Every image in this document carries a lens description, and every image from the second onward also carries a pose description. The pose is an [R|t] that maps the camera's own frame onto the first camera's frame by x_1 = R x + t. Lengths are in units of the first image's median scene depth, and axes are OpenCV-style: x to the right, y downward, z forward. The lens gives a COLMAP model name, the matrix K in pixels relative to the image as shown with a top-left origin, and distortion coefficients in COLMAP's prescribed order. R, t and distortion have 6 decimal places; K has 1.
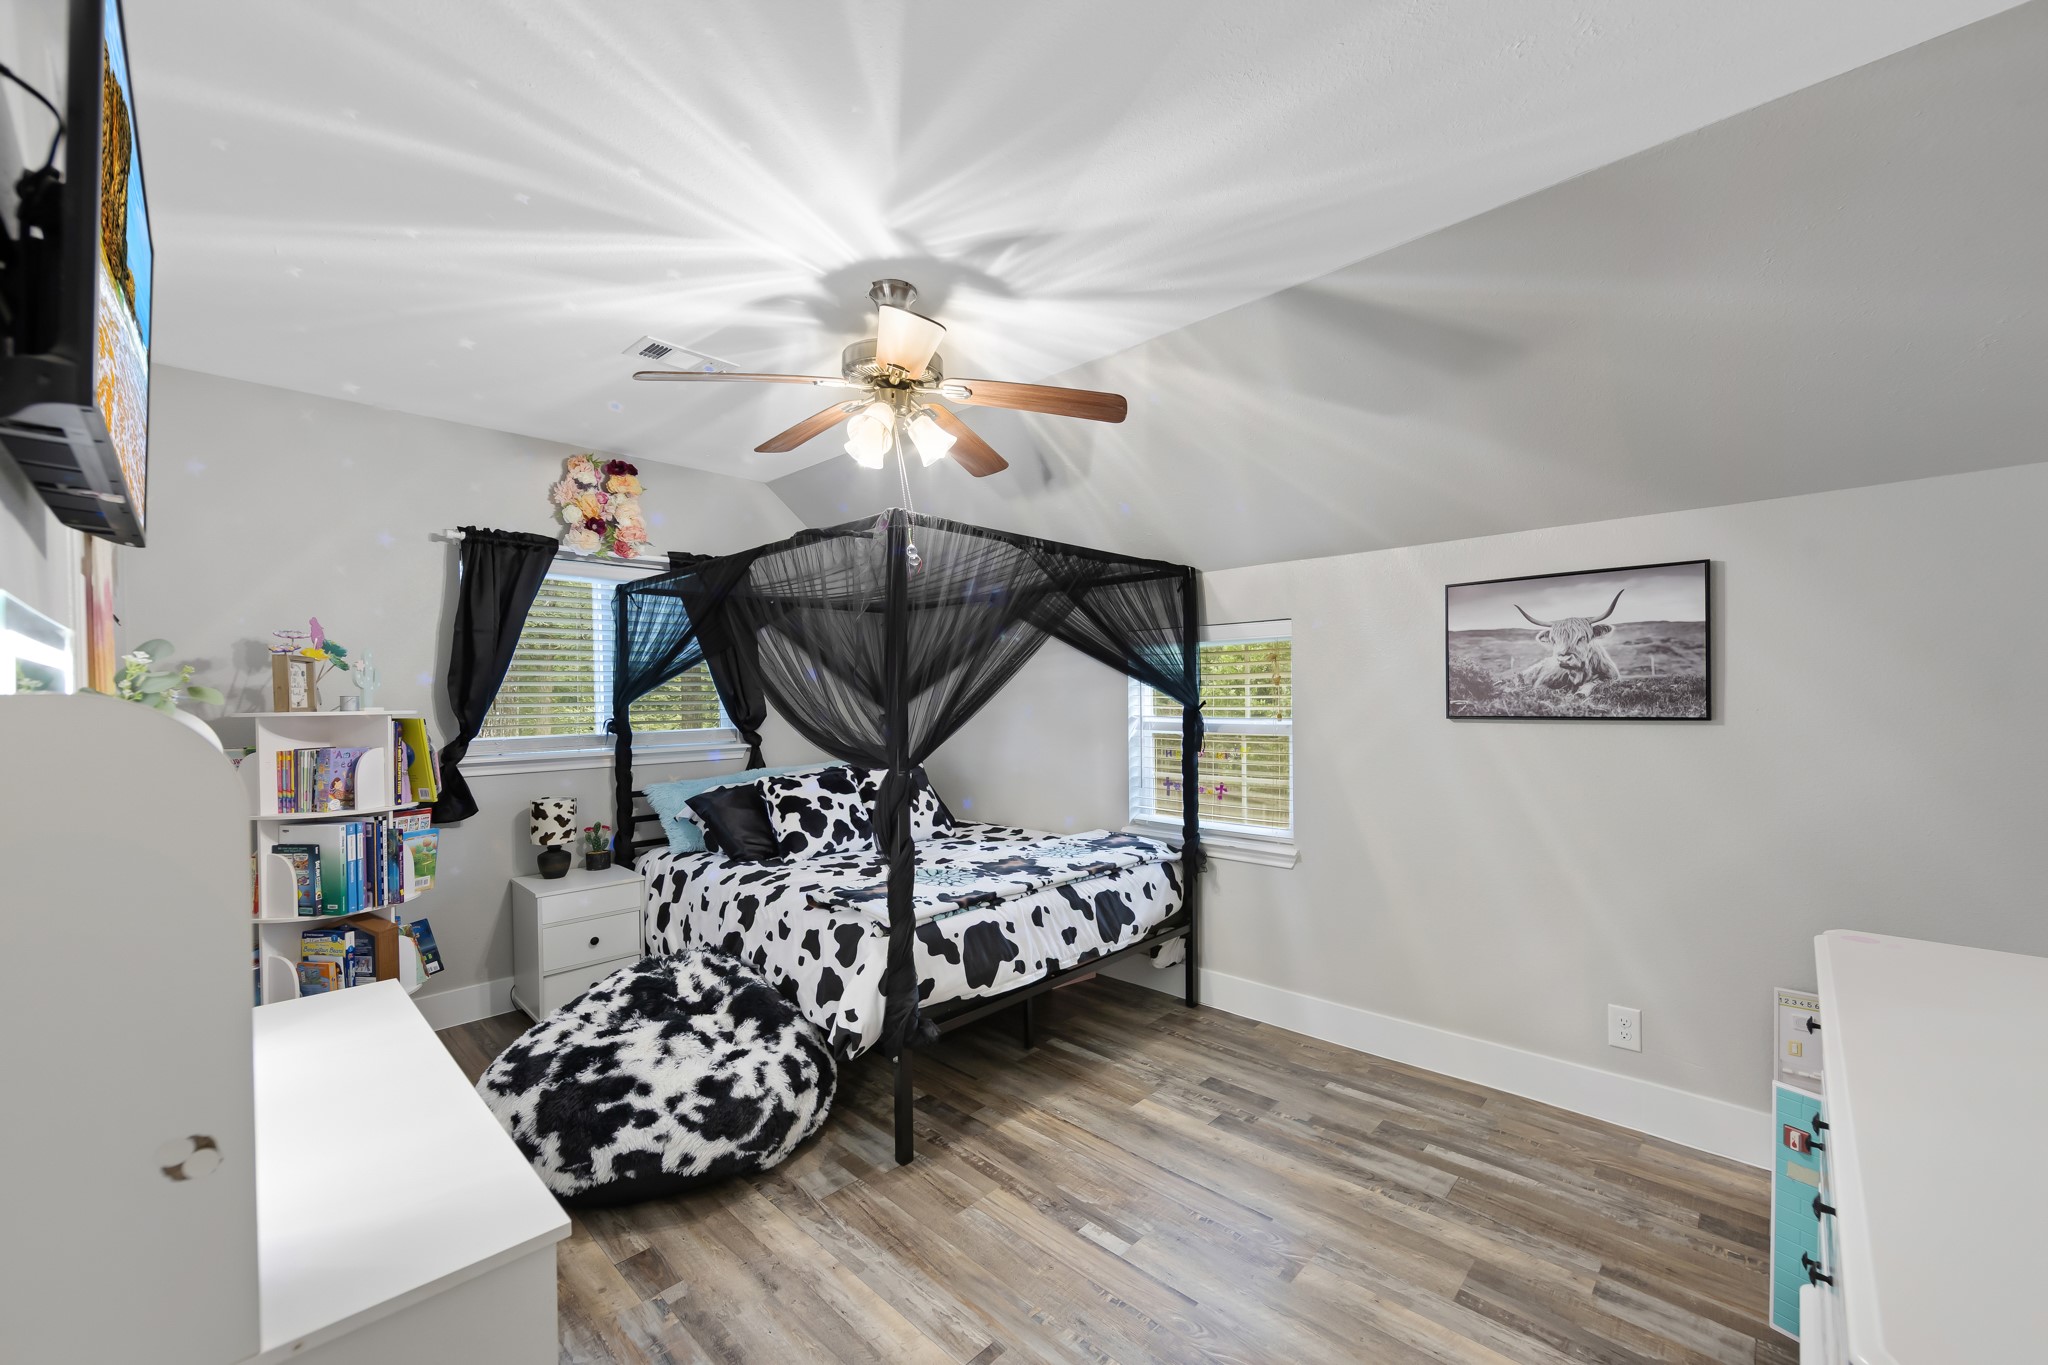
lens RADIAL K [[788.1, 0, 1037.6], [0, 788.1, 694.5], [0, 0, 1]] dist [-0.010938, -0.000370]
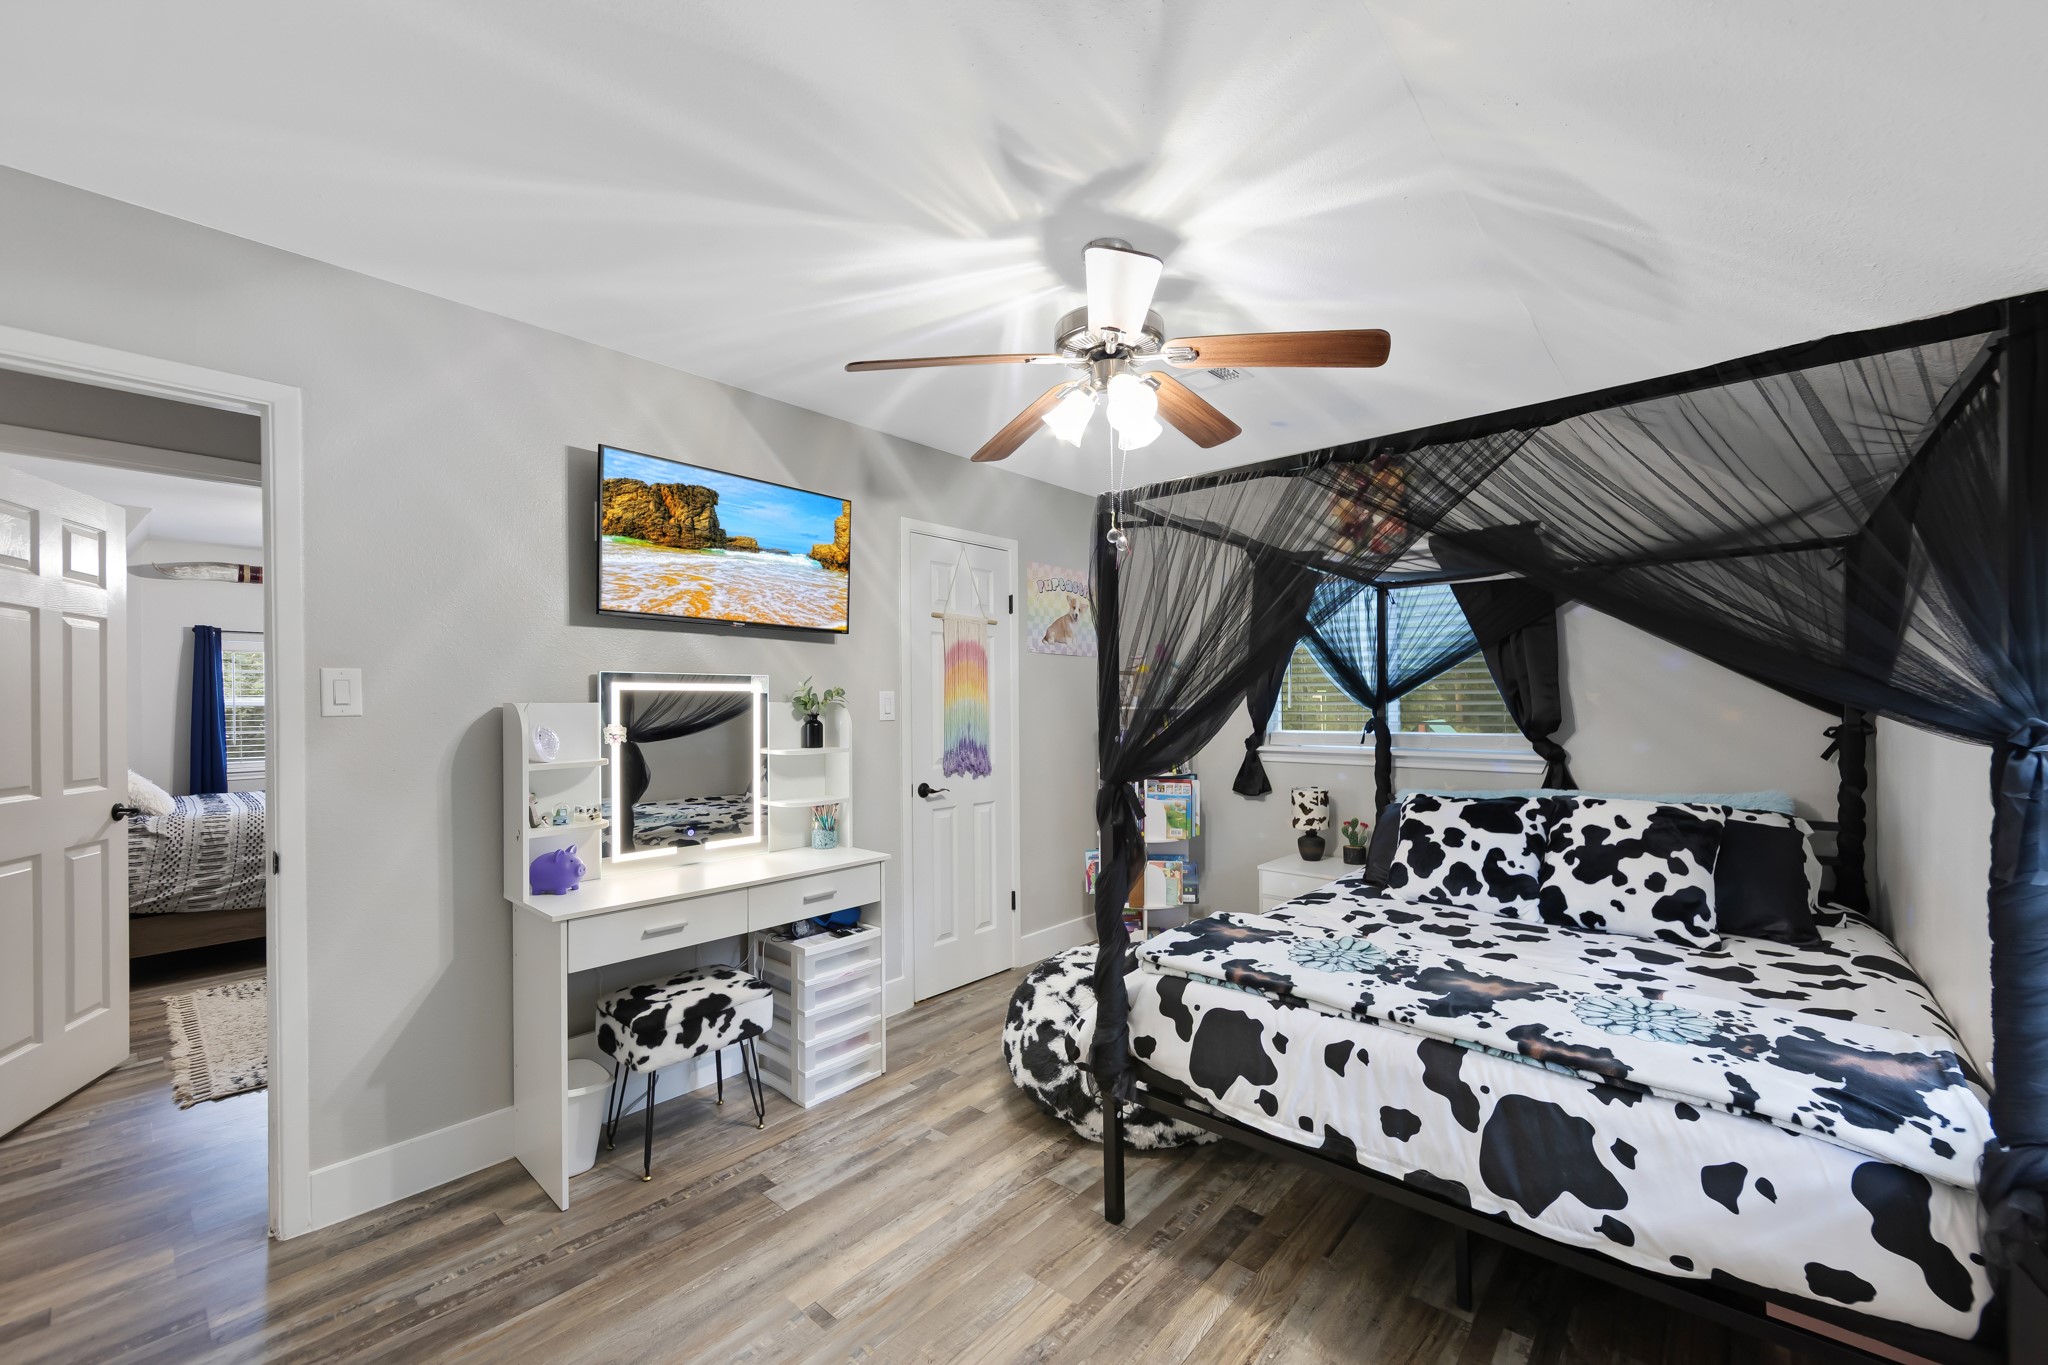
lens RADIAL K [[788.1, 0, 1037.0], [0, 788.1, 693.7], [0, 0, 1]] dist [-0.010938, -0.000370]
pose [[0.055551, 0.002002, -0.998454, 0.597358], [0.006785, 0.999974, 0.002382, -0.006447], [0.998433, -0.006907, 0.055536, 0.721390]]
